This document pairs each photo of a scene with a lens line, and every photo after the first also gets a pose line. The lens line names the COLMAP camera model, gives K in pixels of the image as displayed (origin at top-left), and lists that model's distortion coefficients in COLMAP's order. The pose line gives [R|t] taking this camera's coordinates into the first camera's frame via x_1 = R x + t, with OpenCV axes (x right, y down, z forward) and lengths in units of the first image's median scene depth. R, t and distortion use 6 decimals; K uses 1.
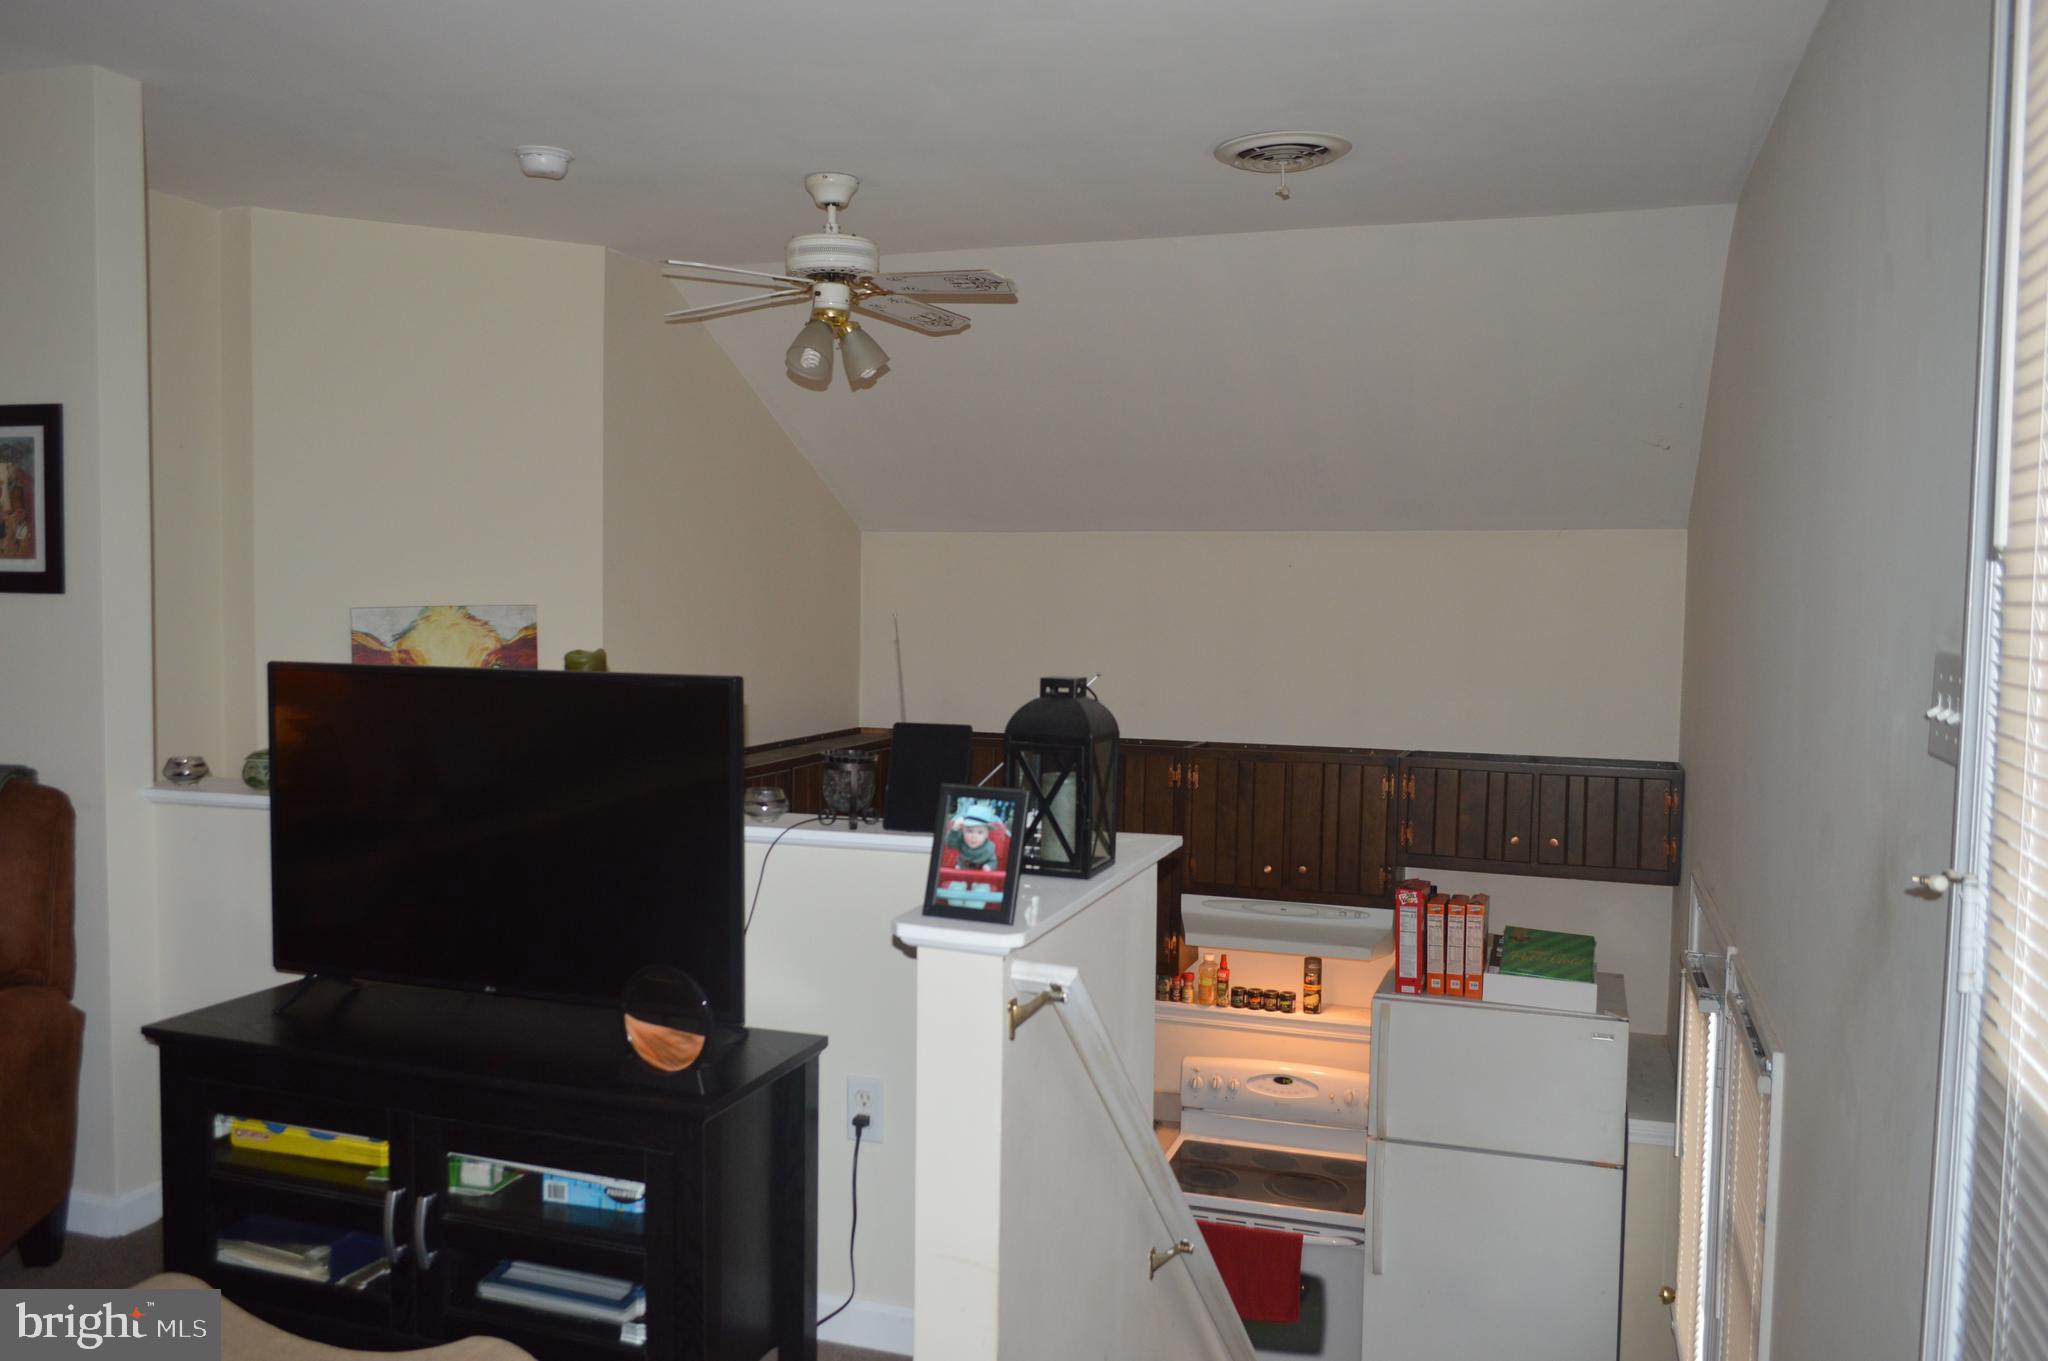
lens RADIAL K [[1613.4, 0, 1017.9], [0, 1613.4, 685.3], [0, 0, 1]] dist [-0.008036, 0.007756]
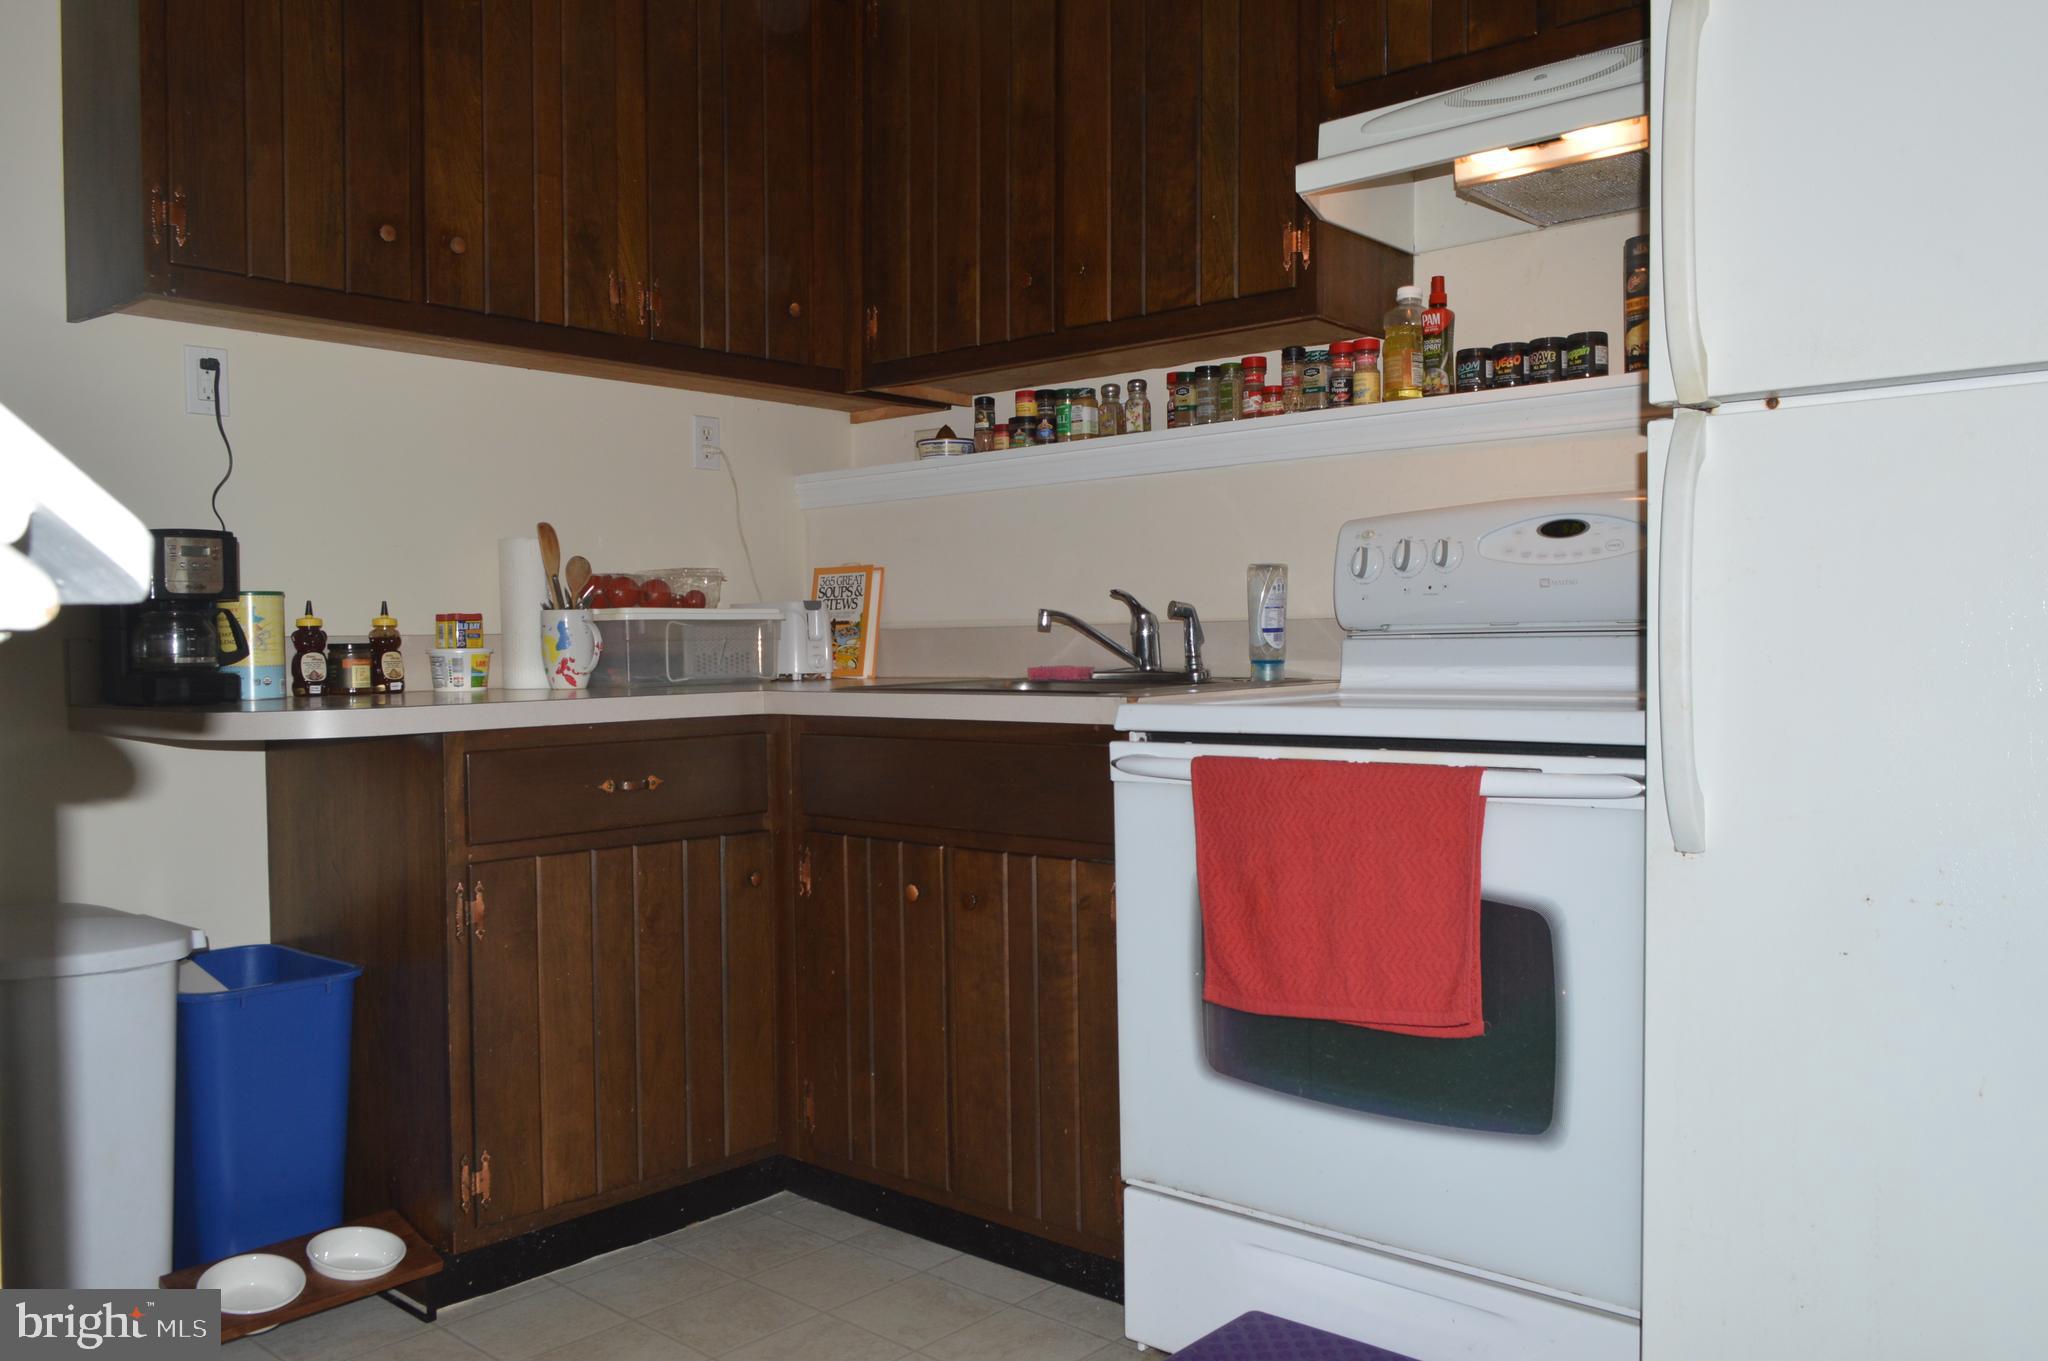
lens RADIAL K [[1613.4, 0, 1025.5], [0, 1613.4, 679.3], [0, 0, 1]] dist [-0.008036, 0.007756]
pose [[0.925242, -0.005046, -0.379345, 0.188164], [-0.009808, 0.999259, -0.037216, 0.291500], [0.379251, 0.038154, 0.924507, 0.568258]]
